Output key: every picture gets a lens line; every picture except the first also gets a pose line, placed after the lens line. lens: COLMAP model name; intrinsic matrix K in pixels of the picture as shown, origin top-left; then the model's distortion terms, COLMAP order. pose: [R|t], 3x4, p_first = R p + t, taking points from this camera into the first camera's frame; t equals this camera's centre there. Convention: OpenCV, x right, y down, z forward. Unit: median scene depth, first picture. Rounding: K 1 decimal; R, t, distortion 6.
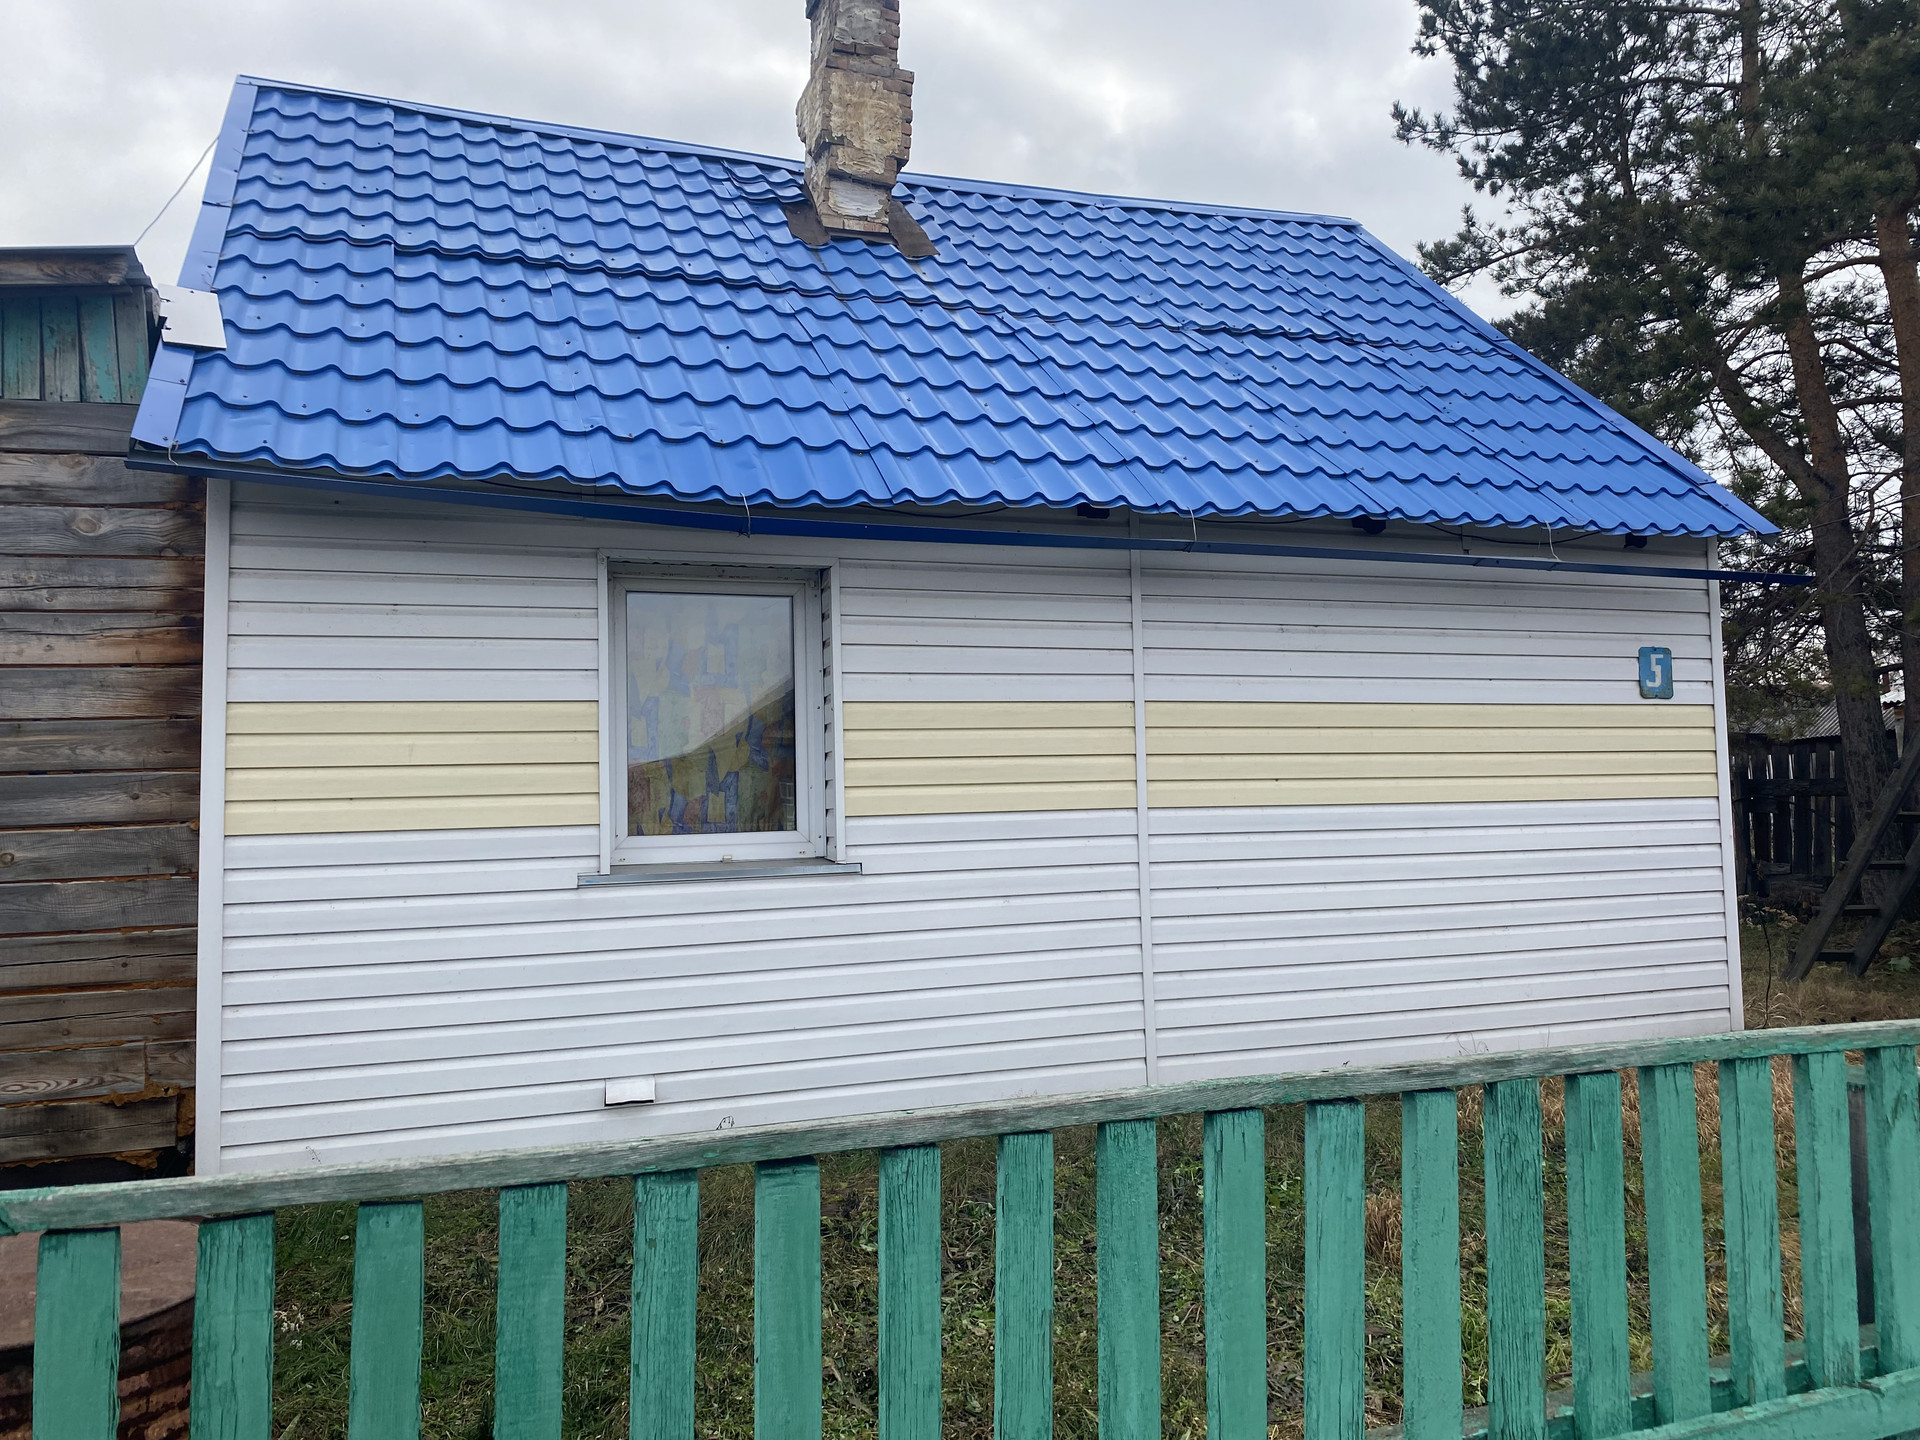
lens RADIAL K [[1458.0, 0, 960.0], [0, 1458.0, 720.0], [0, 0, 1]] dist [0.003244, 0.001730]
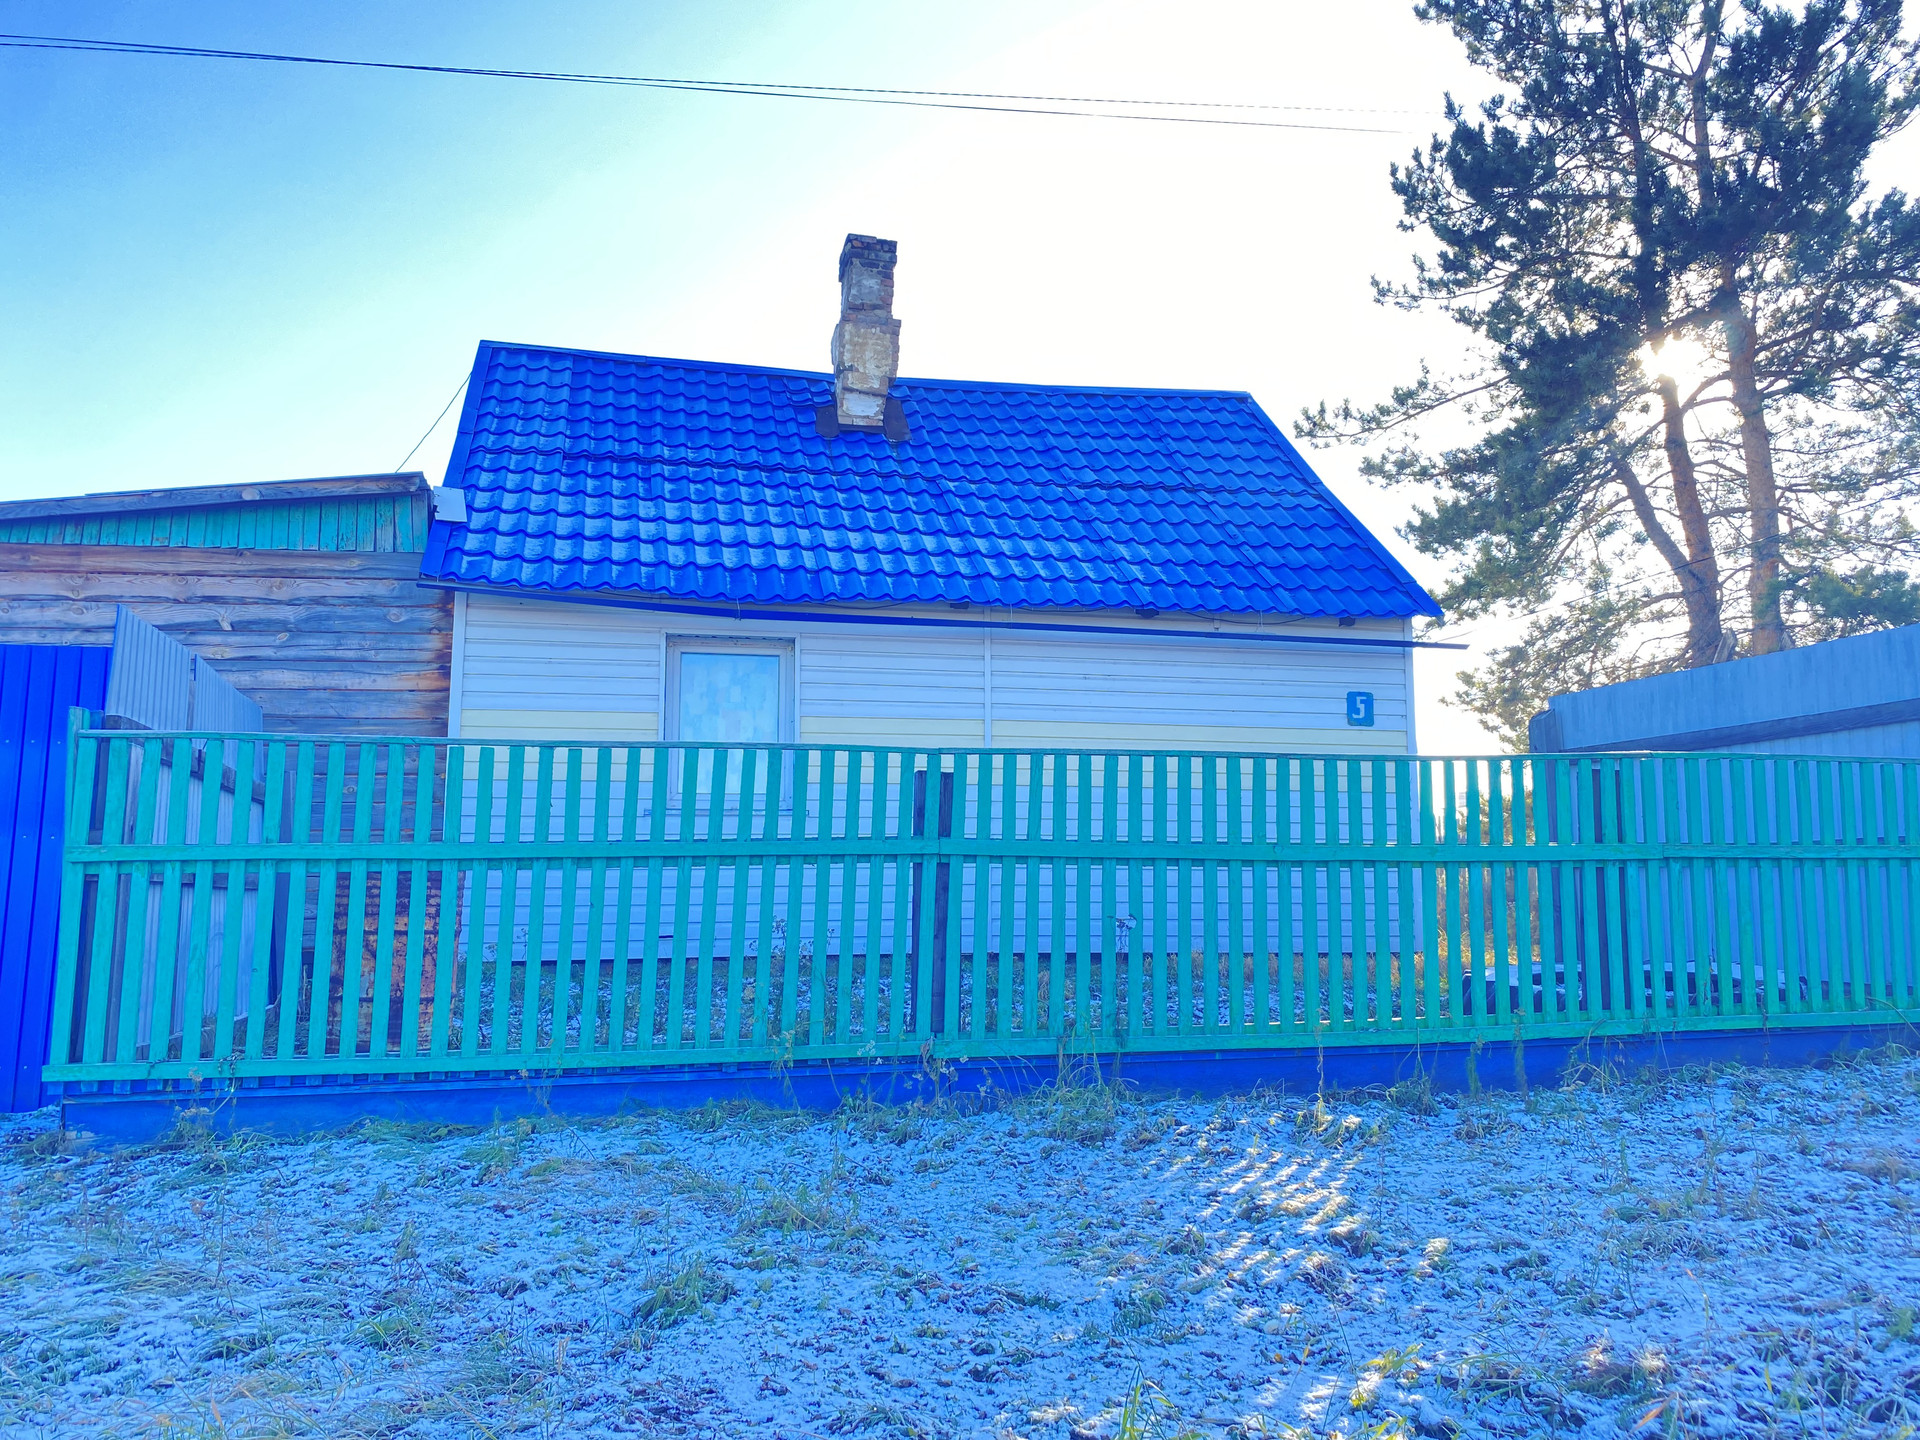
lens RADIAL K [[1466.4, 0, 960.0], [0, 1466.4, 720.0], [0, 0, 1]] dist [0.036813, -0.000910]
pose [[0.991084, 0.001152, -0.133234, 0.238865], [-0.010293, 0.997636, -0.067940, 0.076439], [0.132841, 0.068706, 0.988753, -0.488601]]
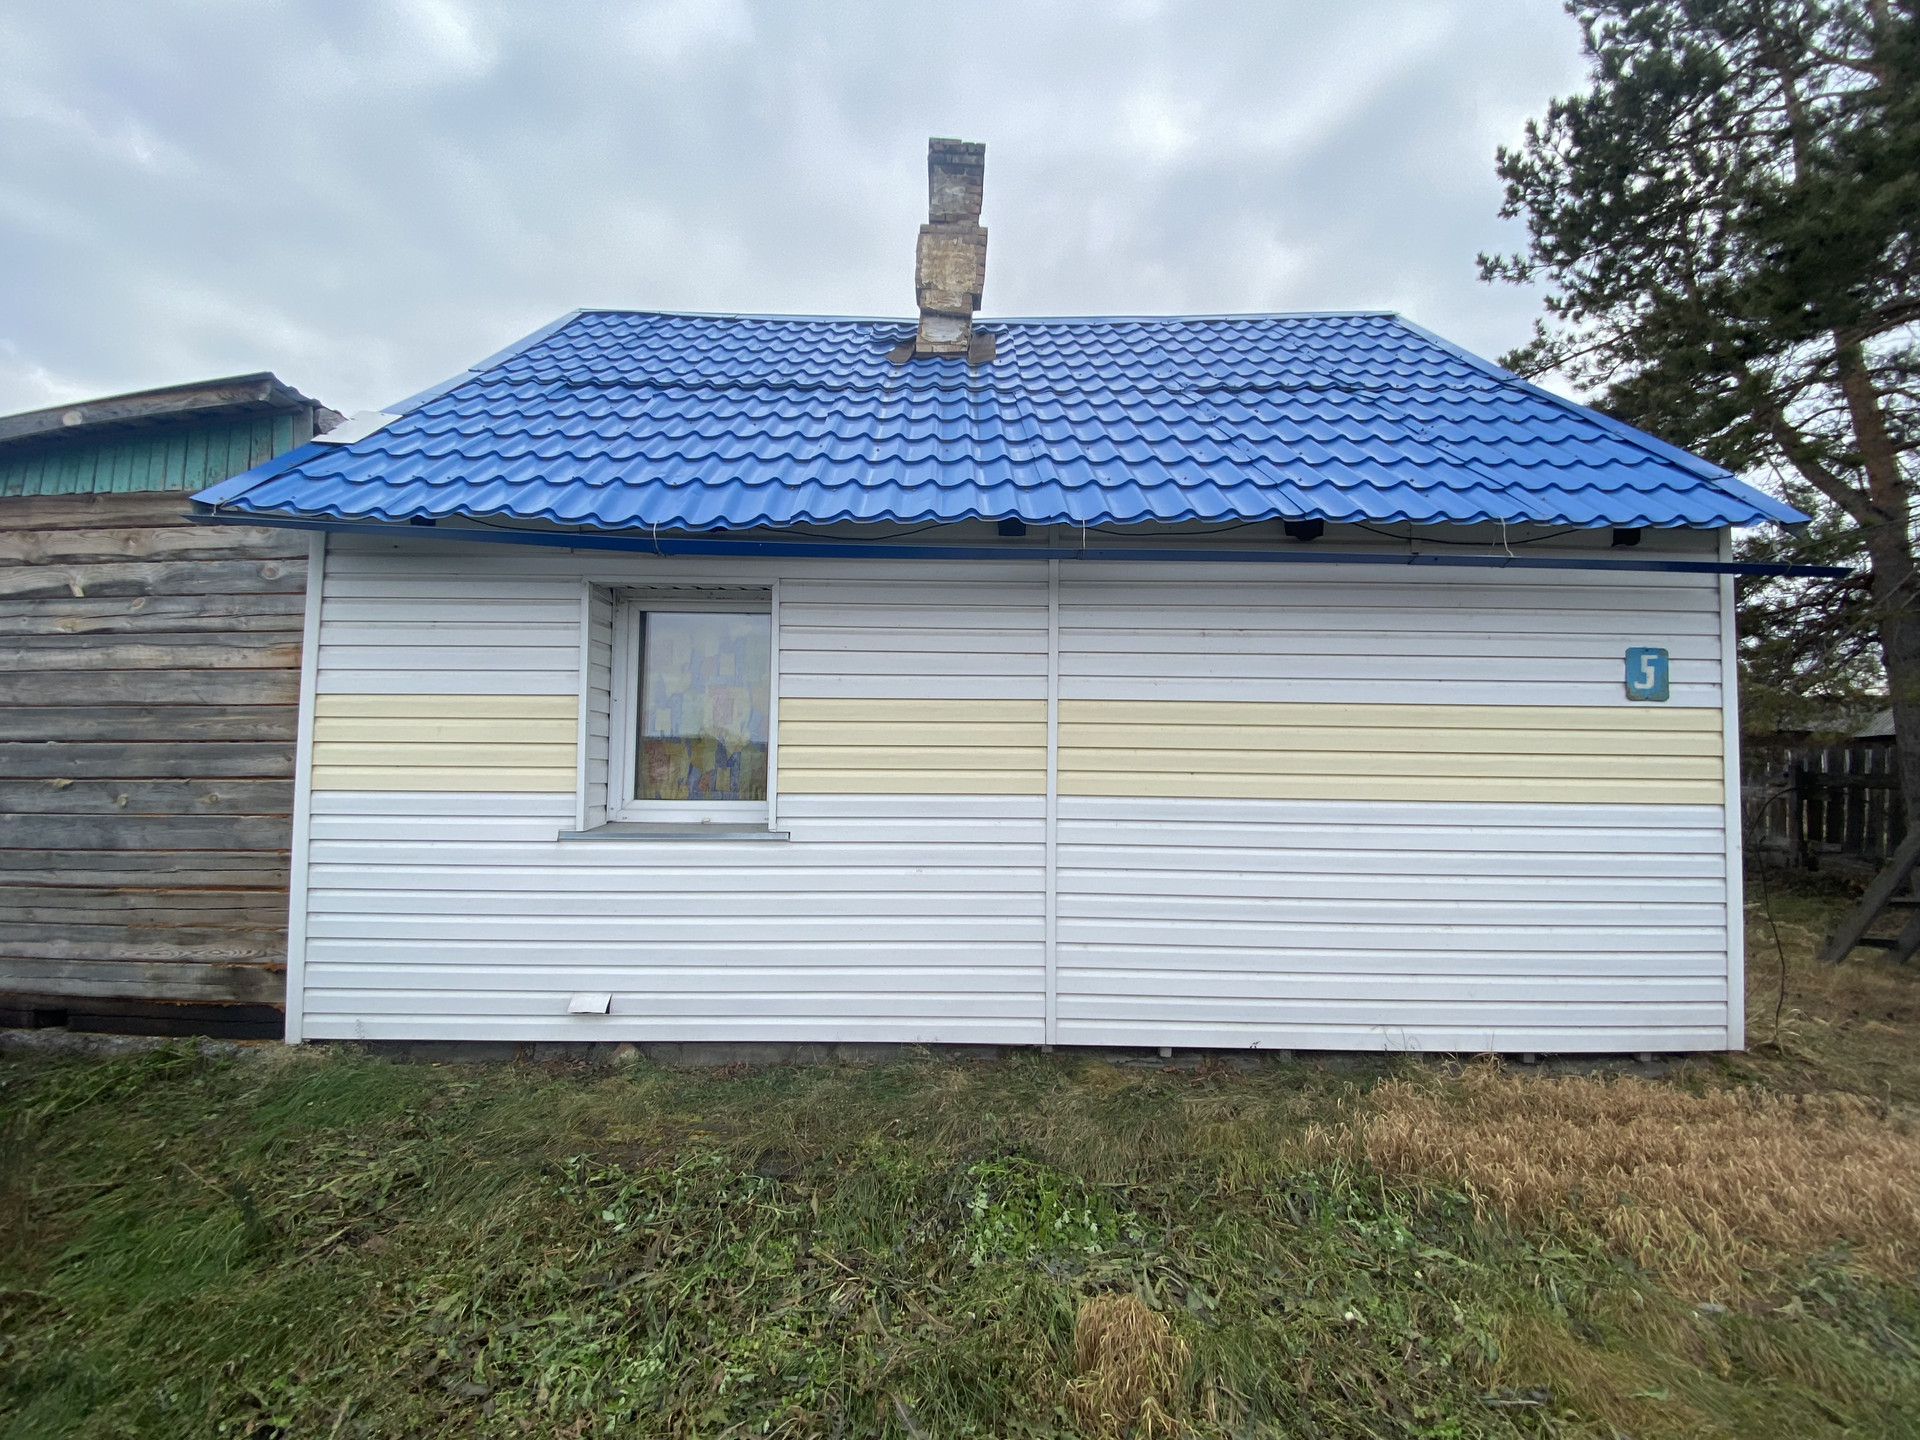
lens RADIAL K [[783.3, 0, 950.2], [0, 783.3, 727.4], [0, 0, 1]] dist [0.012788, -0.017862]
pose [[0.938565, 0.019504, -0.344551, 0.197289], [-0.012350, 0.999660, 0.022948, -0.003042], [0.344881, -0.017283, 0.938487, 0.313534]]
